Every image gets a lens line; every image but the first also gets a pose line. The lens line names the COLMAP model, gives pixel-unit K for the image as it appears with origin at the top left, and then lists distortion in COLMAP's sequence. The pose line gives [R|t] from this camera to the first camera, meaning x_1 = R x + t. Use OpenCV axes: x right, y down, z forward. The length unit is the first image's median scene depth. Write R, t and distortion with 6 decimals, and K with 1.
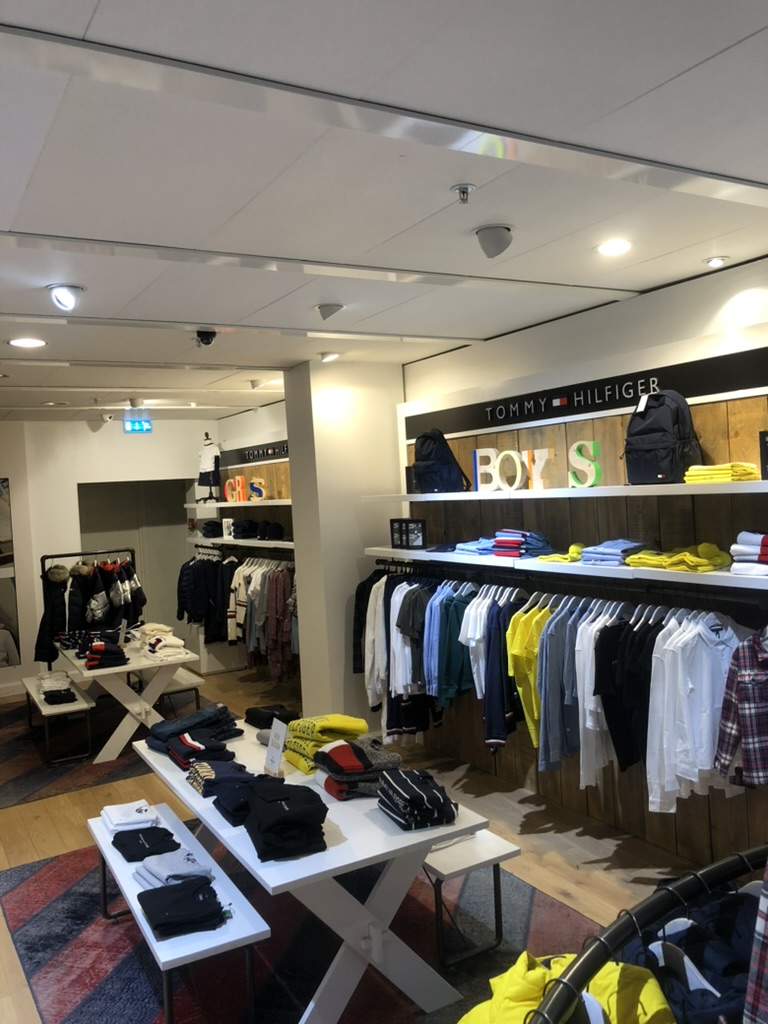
lens RADIAL K [[840.6, 0, 390.5], [0, 840.6, 504.5], [0, 0, 1]] dist [0.032971, -0.048417]
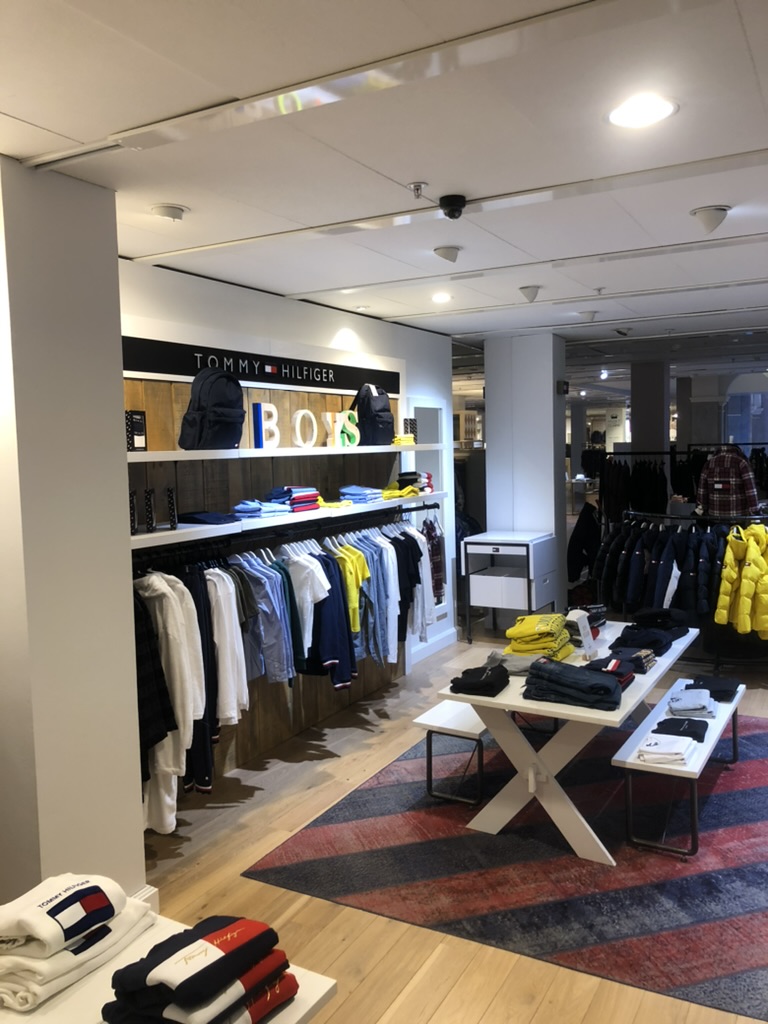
lens RADIAL K [[840.6, 0, 392.2], [0, 840.6, 505.2], [0, 0, 1]] dist [0.032971, -0.048417]
pose [[-0.514361, 0.010242, 0.857513, -0.770443], [0.073653, 0.996762, 0.032273, 0.028266], [-0.854405, 0.079758, -0.513449, 1.367010]]
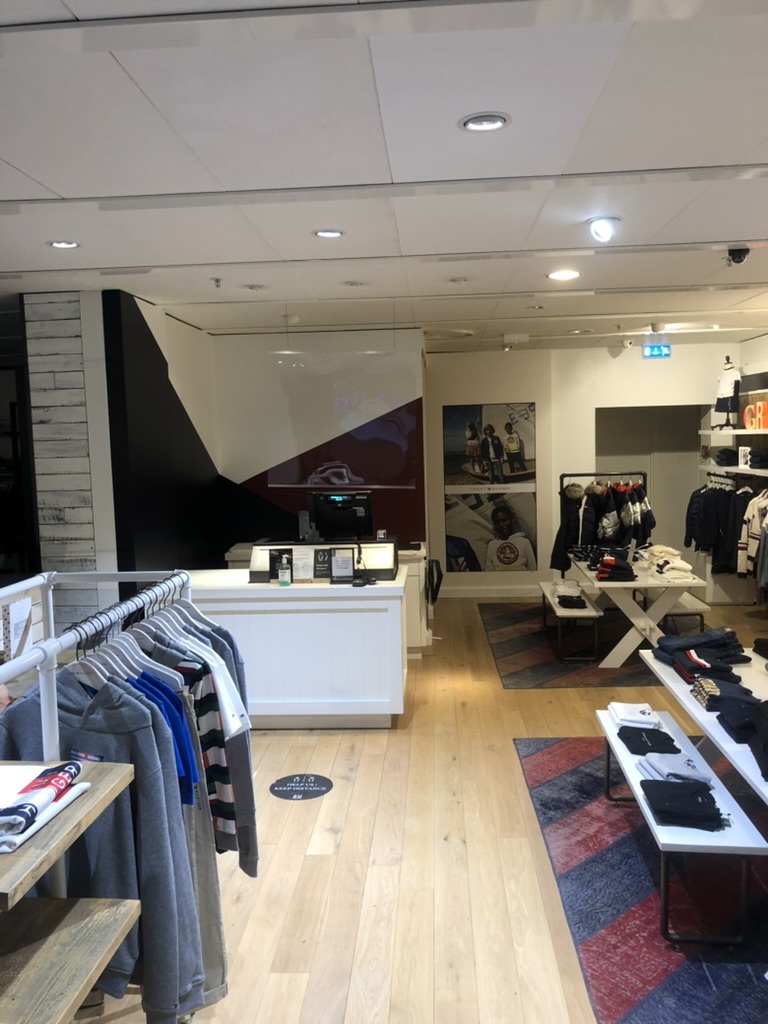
lens RADIAL K [[840.6, 0, 390.9], [0, 840.6, 505.4], [0, 0, 1]] dist [0.032971, -0.048417]
pose [[0.833640, 0.077866, -0.546792, 0.001390], [-0.030412, 0.994982, 0.095324, 0.006648], [0.551471, -0.062837, 0.831824, -0.043694]]
